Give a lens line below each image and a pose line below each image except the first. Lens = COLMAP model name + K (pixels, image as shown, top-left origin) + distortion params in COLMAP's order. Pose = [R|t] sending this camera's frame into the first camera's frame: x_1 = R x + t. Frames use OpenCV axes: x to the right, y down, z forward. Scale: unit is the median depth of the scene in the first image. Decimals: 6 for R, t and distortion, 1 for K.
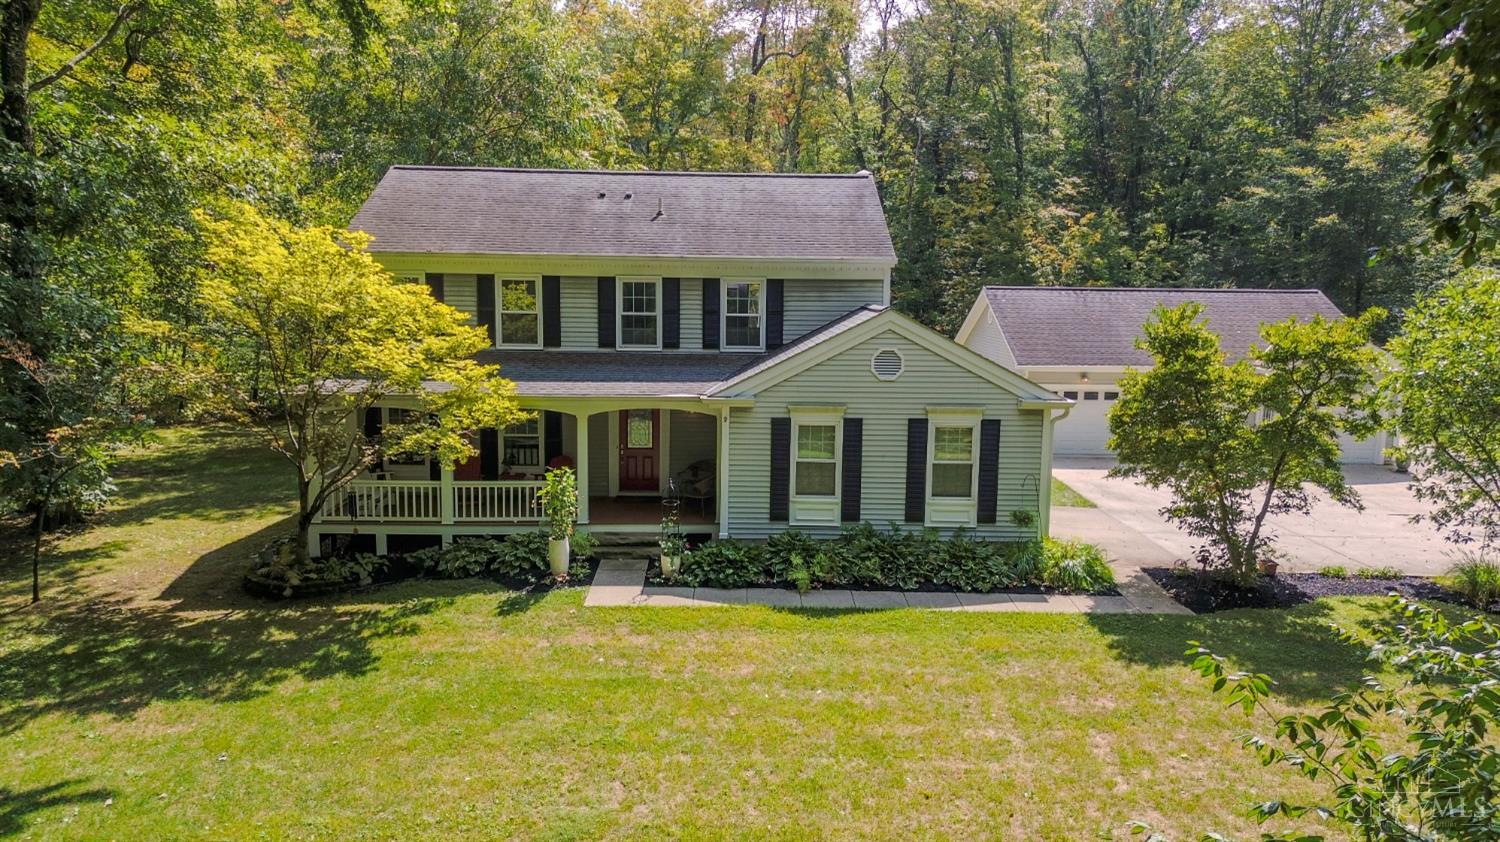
lens RADIAL K [[1050.4, 0, 750.0], [0, 1050.4, 421.0], [0, 0, 1]] dist [0.085470, -0.086421]
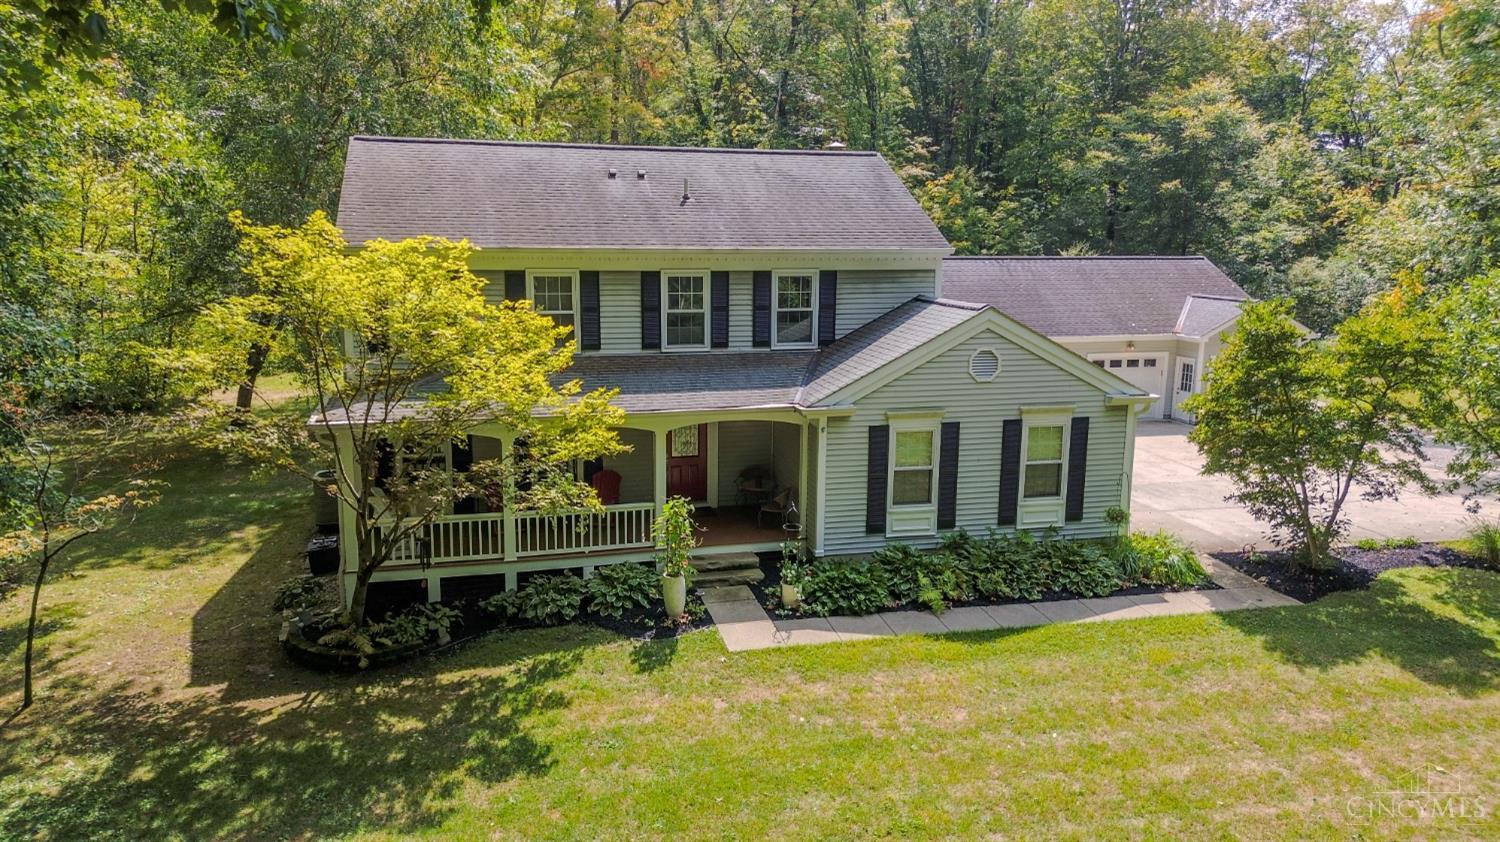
lens RADIAL K [[1050.4, 0, 750.0], [0, 1050.4, 421.0], [0, 0, 1]] dist [0.085470, -0.086421]
pose [[0.973247, -0.045142, 0.225281, -0.305749], [0.032939, 0.997794, 0.057637, -0.067442], [-0.227386, -0.048674, 0.972587, 0.112909]]
